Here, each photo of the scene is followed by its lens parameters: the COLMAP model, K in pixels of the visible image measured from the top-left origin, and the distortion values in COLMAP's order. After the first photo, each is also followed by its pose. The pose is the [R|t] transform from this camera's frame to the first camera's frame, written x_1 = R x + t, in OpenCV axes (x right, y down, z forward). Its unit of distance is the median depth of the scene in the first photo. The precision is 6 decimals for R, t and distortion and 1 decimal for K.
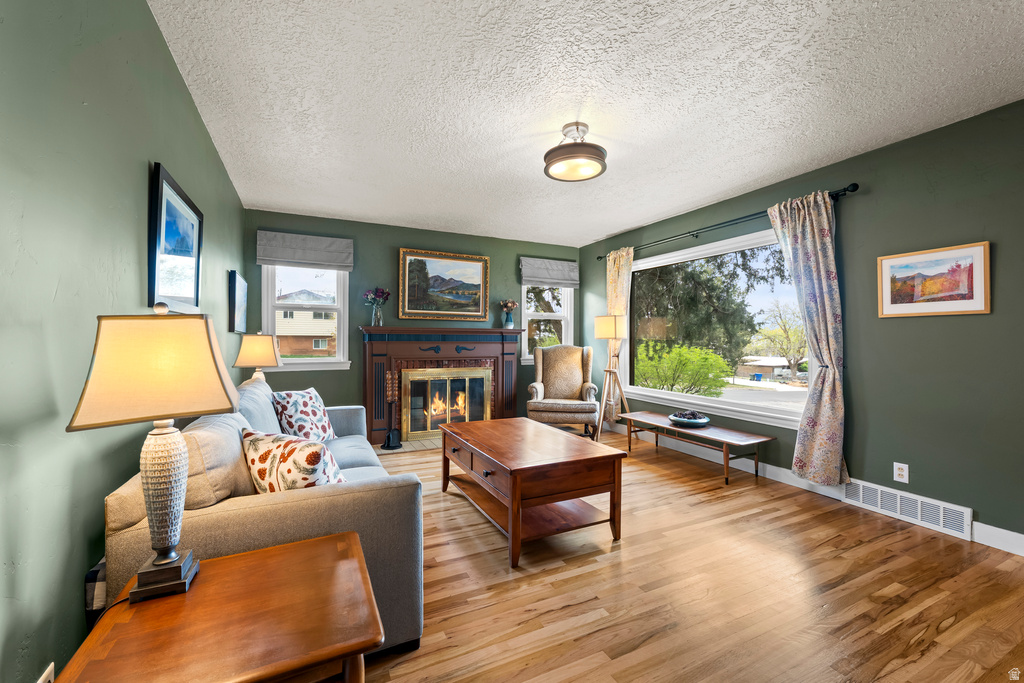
lens RADIAL K [[419.1, 0, 508.8], [0, 419.1, 340.9], [0, 0, 1]] dist [0.001516, -0.000669]
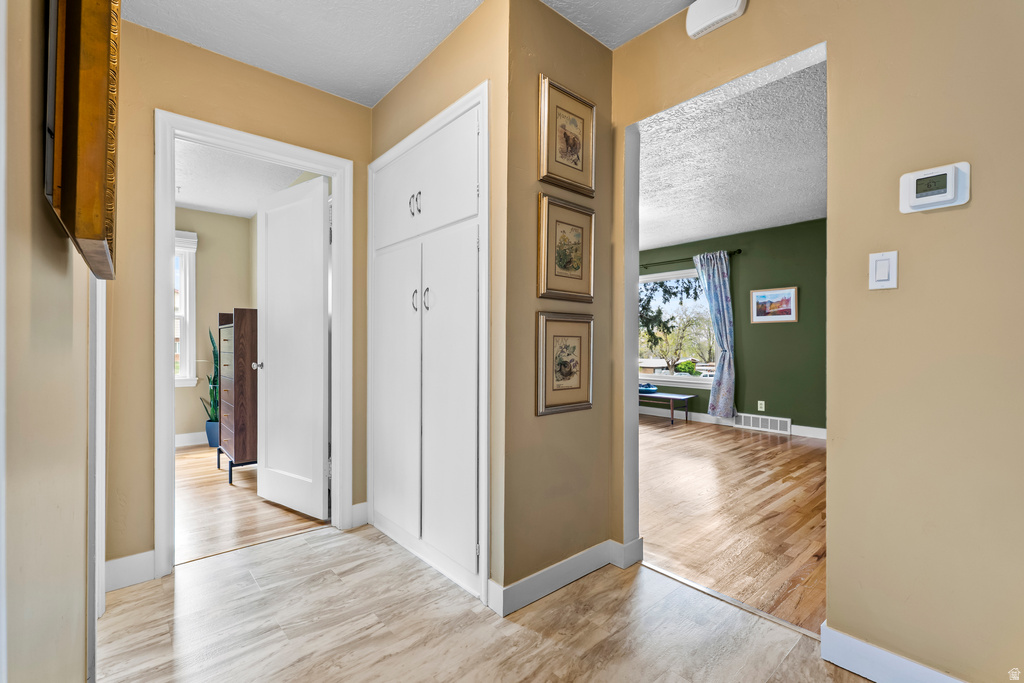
lens RADIAL K [[451.4, 0, 513.0], [0, 451.4, 344.8], [0, 0, 1]] dist [0.000715, -0.000016]
pose [[0.965714, -0.002664, 0.259595, -0.571780], [0.002576, 0.999996, 0.000680, 0.030289], [-0.259596, 0.000012, 0.965717, -0.572670]]
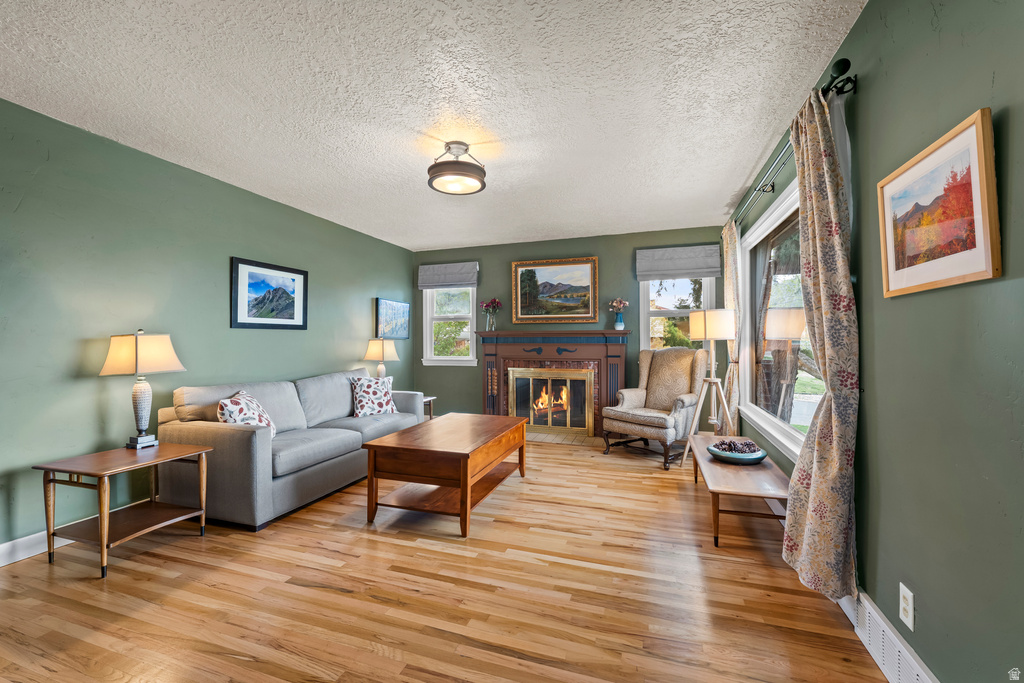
lens RADIAL K [[419.1, 0, 501.5], [0, 419.1, 337.9], [0, 0, 1]] dist [0.001516, -0.000669]
pose [[0.707162, -0.010772, -0.706970, 0.821485], [0.003319, 0.999923, -0.011916, -0.000732], [0.707044, 0.006080, 0.707143, 0.261250]]
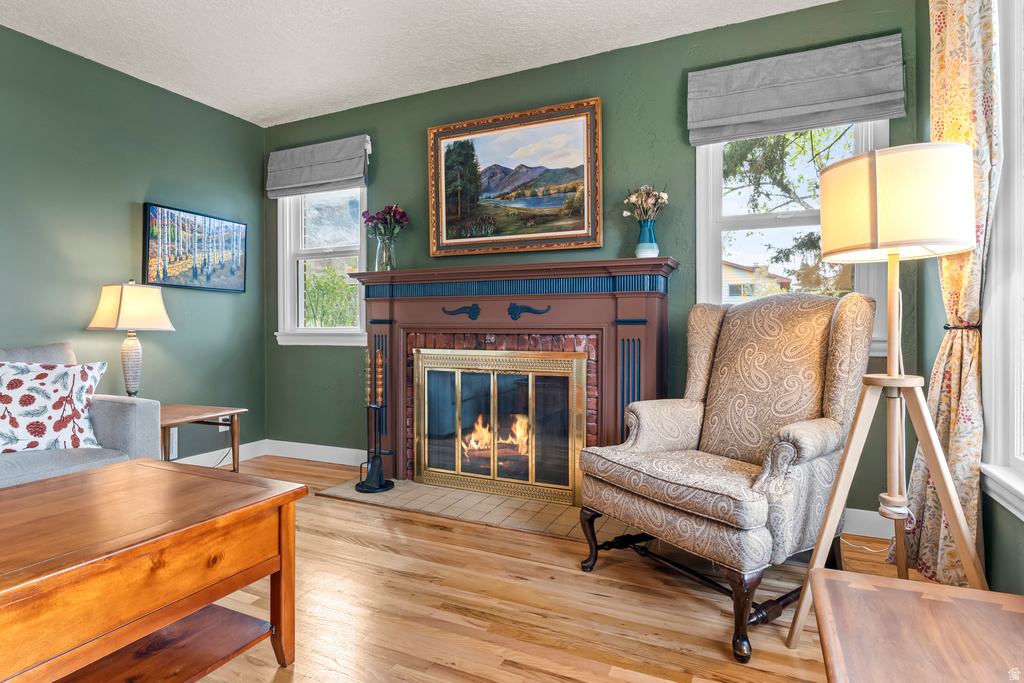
lens RADIAL K [[550.2, 0, 499.0], [0, 550.2, 322.2], [0, 0, 1]] dist [-0.000898, 0.001657]
pose [[0.627110, -0.007943, -0.778890, 0.555620], [-0.000517, 0.999944, -0.010614, 0.061958], [0.778930, 0.007059, 0.627071, 0.963760]]
